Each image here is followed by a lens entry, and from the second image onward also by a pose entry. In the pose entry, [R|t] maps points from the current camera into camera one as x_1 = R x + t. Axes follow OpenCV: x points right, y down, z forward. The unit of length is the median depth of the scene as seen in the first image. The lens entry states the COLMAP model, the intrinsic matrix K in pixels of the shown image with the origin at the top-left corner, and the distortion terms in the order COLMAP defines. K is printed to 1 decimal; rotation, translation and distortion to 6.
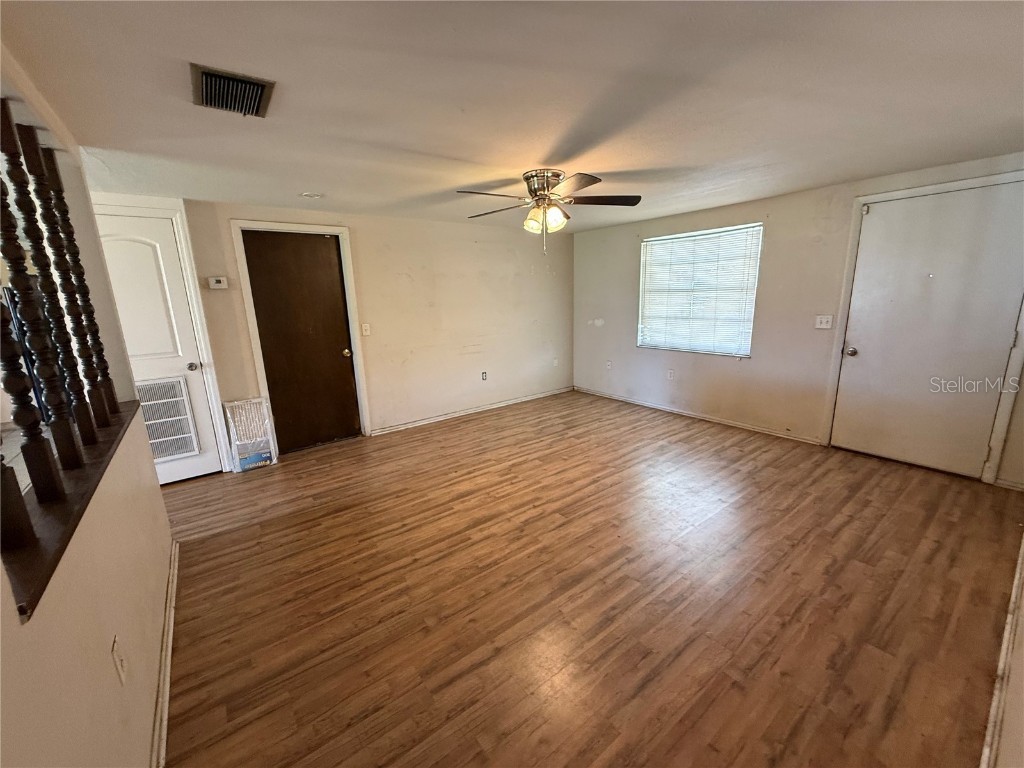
lens RADIAL K [[409.8, 0, 511.1], [0, 409.8, 383.7], [0, 0, 1]] dist [0.001612, -0.000189]
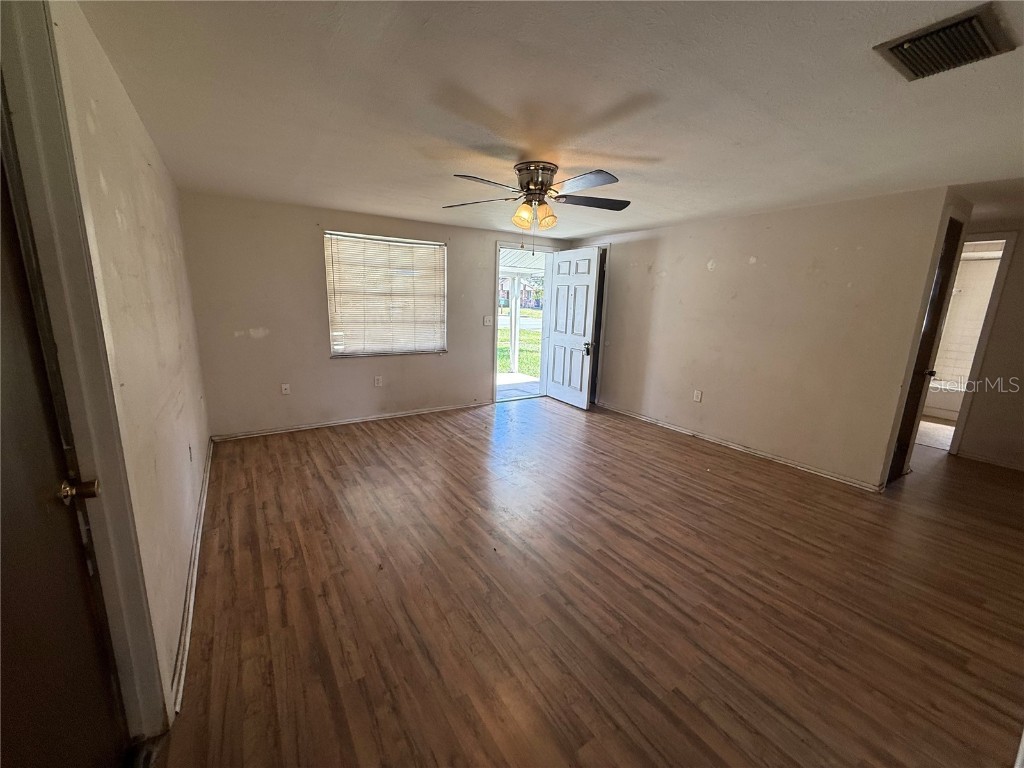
lens RADIAL K [[409.8, 0, 511.1], [0, 409.8, 383.7], [0, 0, 1]] dist [0.001612, -0.000189]
pose [[0.060863, -0.173083, 0.983025, -0.775336], [0.186100, 0.969549, 0.159188, -0.161189], [-0.980644, 0.173252, 0.091220, 0.883820]]
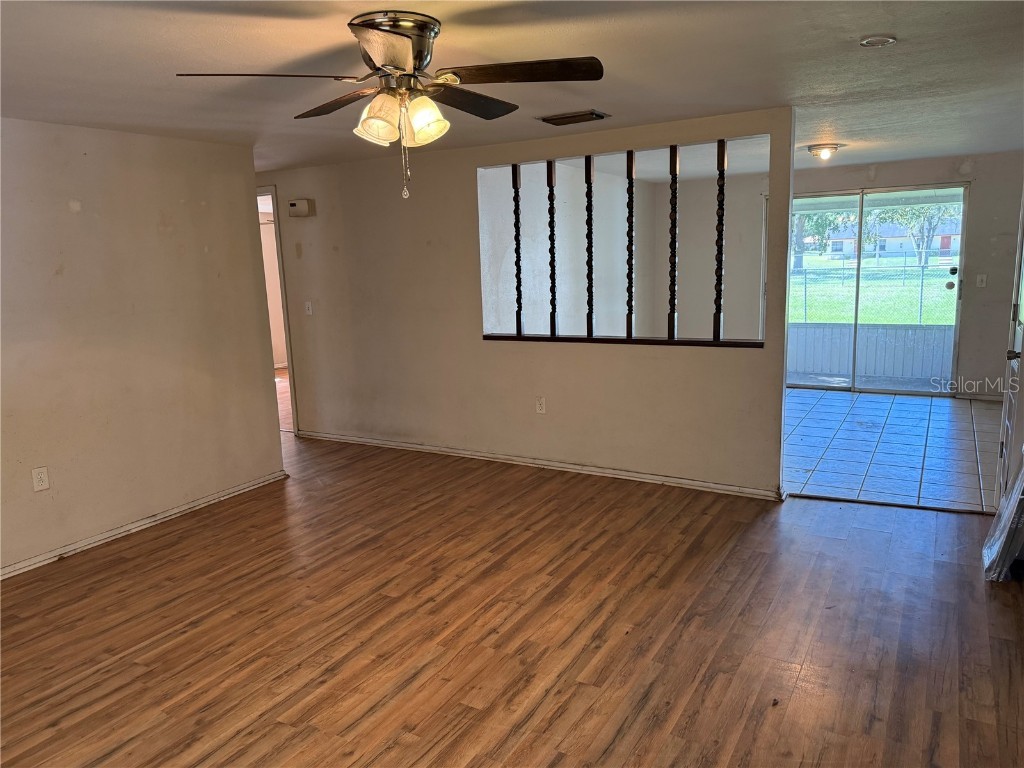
lens RADIAL K [[717.0, 0, 509.1], [0, 717.0, 385.6], [0, 0, 1]] dist [0.080898, -0.121427]
pose [[-0.925004, 0.128370, -0.357615, 0.259623], [-0.018965, 0.924426, 0.380889, -0.372739], [0.379484, 0.359106, -0.852663, 1.594950]]
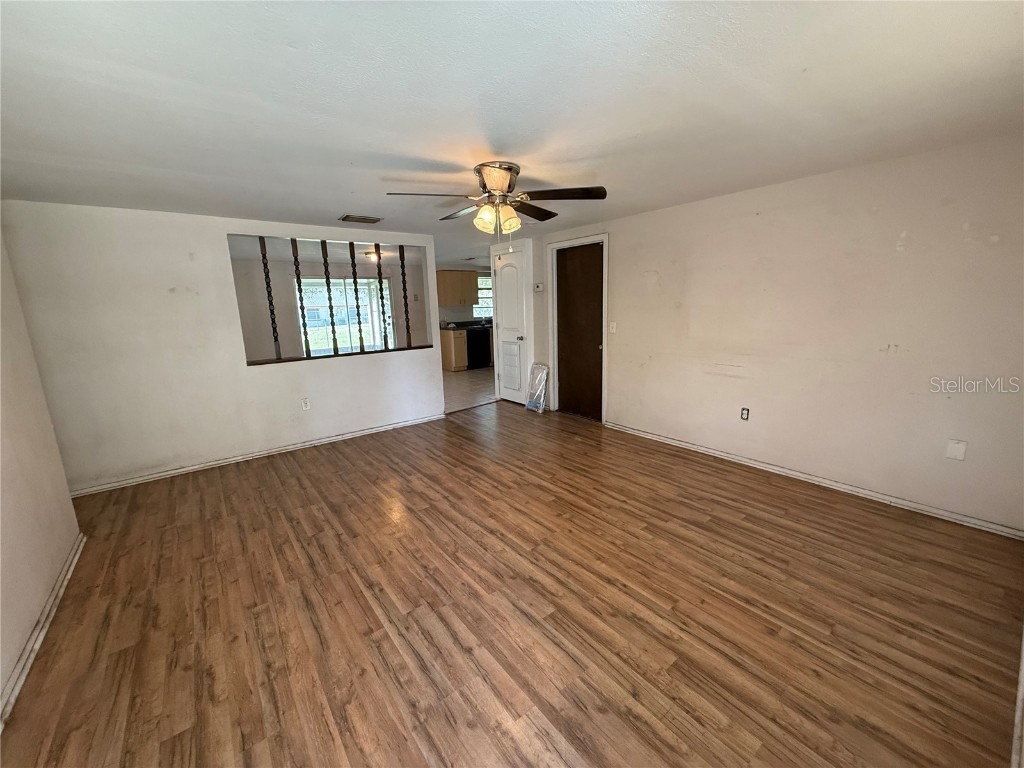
lens RADIAL K [[409.8, 0, 511.1], [0, 409.8, 383.7], [0, 0, 1]] dist [0.001612, -0.000189]
pose [[0.011451, 0.223323, -0.974677, 0.888660], [-0.188080, 0.957824, 0.217252, -0.216807], [0.982087, 0.180830, 0.052971, 0.893805]]
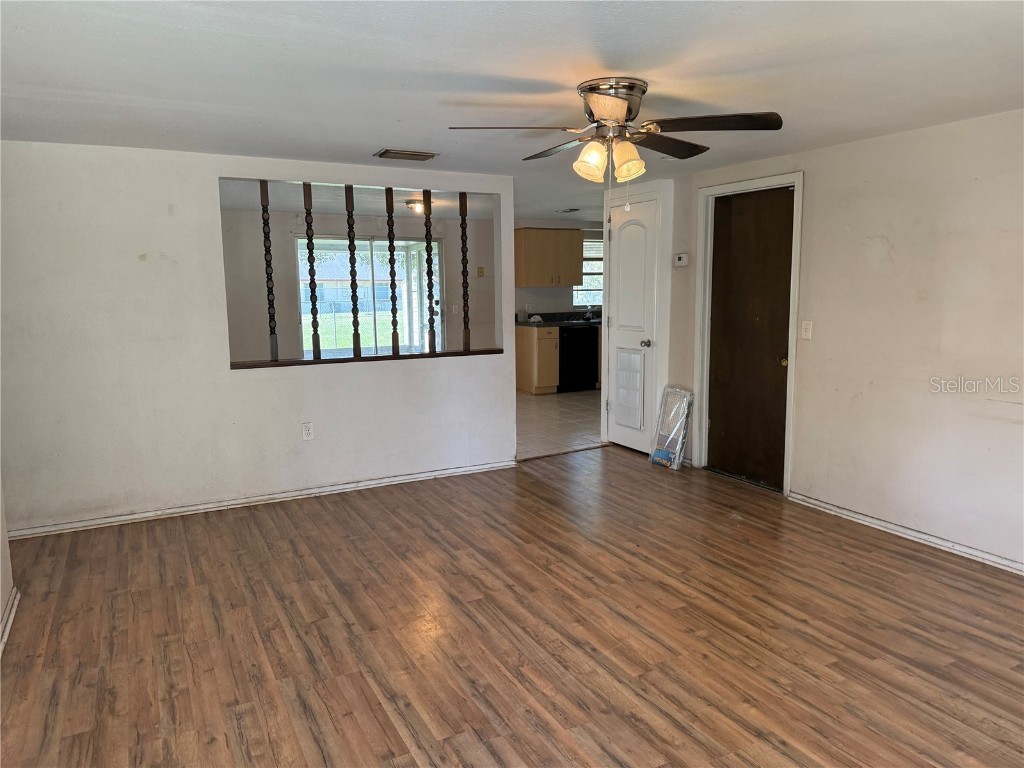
lens RADIAL K [[719.6, 0, 516.3], [0, 719.6, 377.8], [0, 0, 1]] dist [0.078747, -0.116848]
pose [[-0.161385, 0.161948, -0.973513, 1.005283], [-0.200298, 0.960538, 0.192994, -0.233618], [0.966352, 0.226139, -0.122578, 0.913199]]
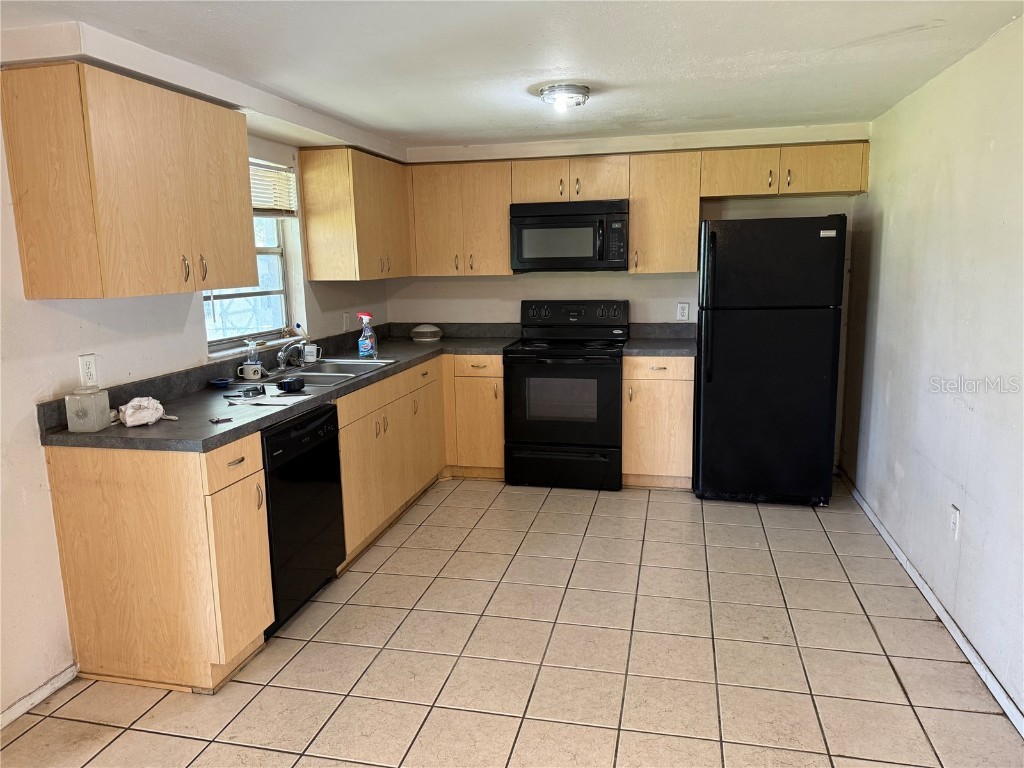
lens RADIAL K [[717.0, 0, 509.1], [0, 717.0, 385.6], [0, 0, 1]] dist [0.080898, -0.121427]
pose [[0.639463, 0.151588, -0.753729, -0.978031], [-0.169579, 0.984034, 0.054035, -0.059683], [0.749886, 0.093263, 0.654960, 0.363630]]
